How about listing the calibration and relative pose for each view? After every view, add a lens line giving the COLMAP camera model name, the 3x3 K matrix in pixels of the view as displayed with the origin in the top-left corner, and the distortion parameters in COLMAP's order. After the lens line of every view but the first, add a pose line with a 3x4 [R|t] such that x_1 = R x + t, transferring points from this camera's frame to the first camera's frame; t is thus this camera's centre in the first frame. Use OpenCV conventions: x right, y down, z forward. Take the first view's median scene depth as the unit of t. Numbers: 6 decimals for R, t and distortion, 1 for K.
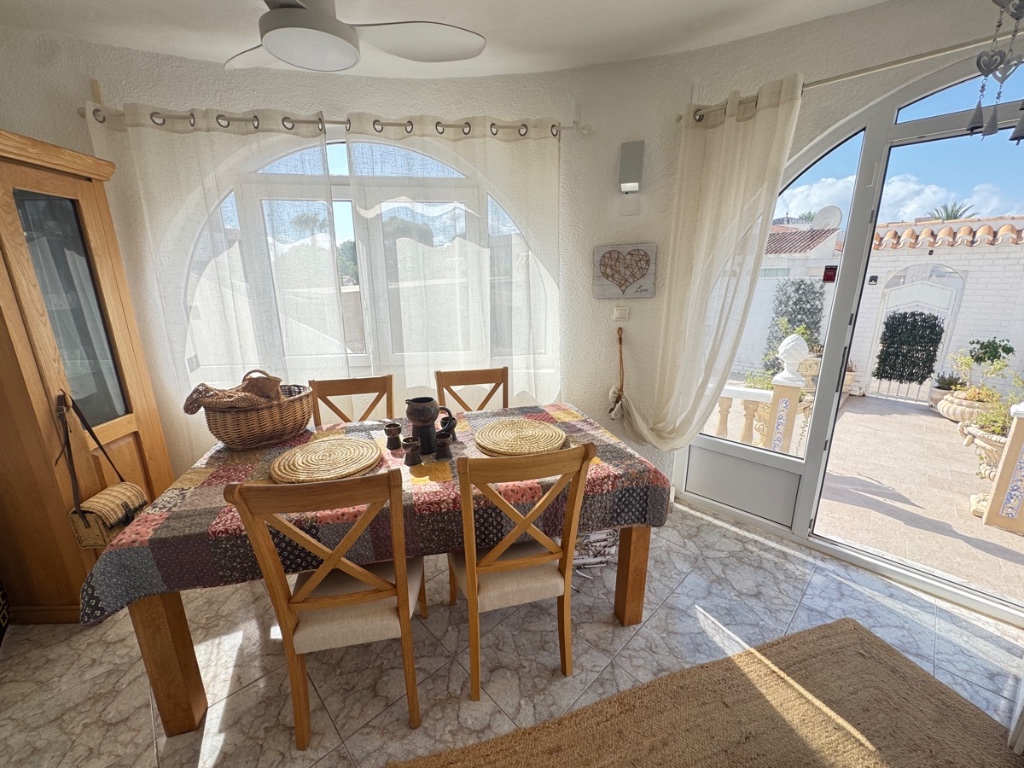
lens RADIAL K [[411.2, 0, 512.7], [0, 411.2, 383.0], [0, 0, 1]] dist [-0.003560, 0.000419]
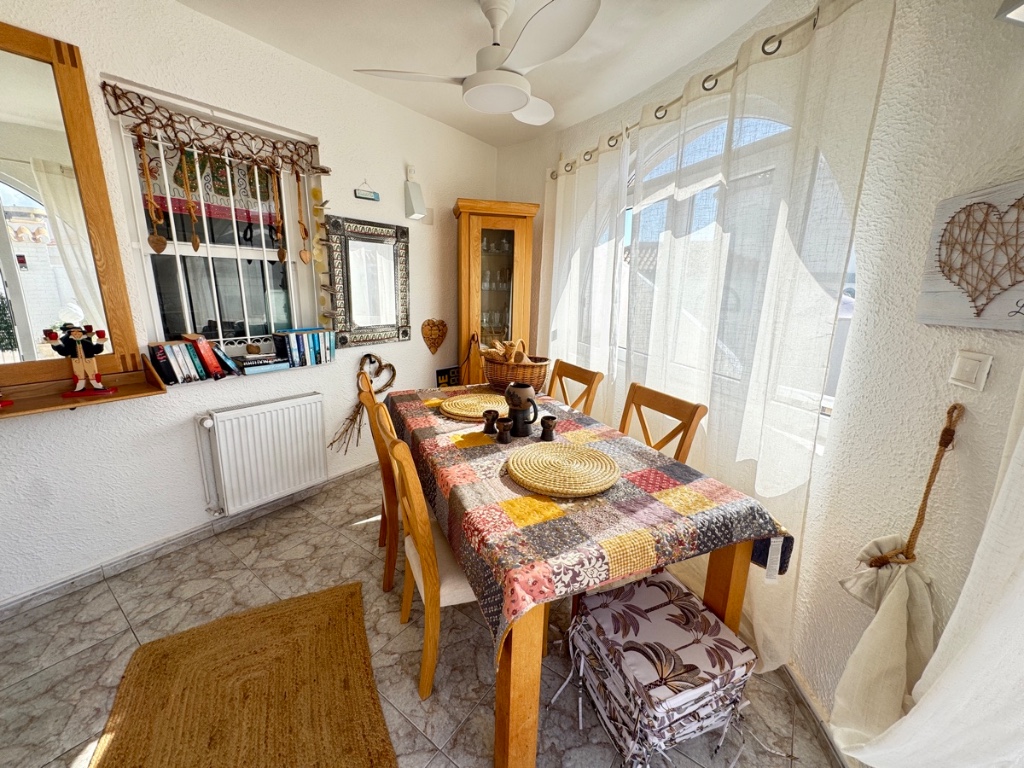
lens RADIAL K [[411.2, 0, 512.2], [0, 411.2, 383.7], [0, 0, 1]] dist [-0.003560, 0.000419]
pose [[0.171168, 0.243383, -0.954707, 0.608963], [-0.275423, 0.942196, 0.190814, -0.123613], [0.945962, 0.230287, 0.228307, 0.571443]]
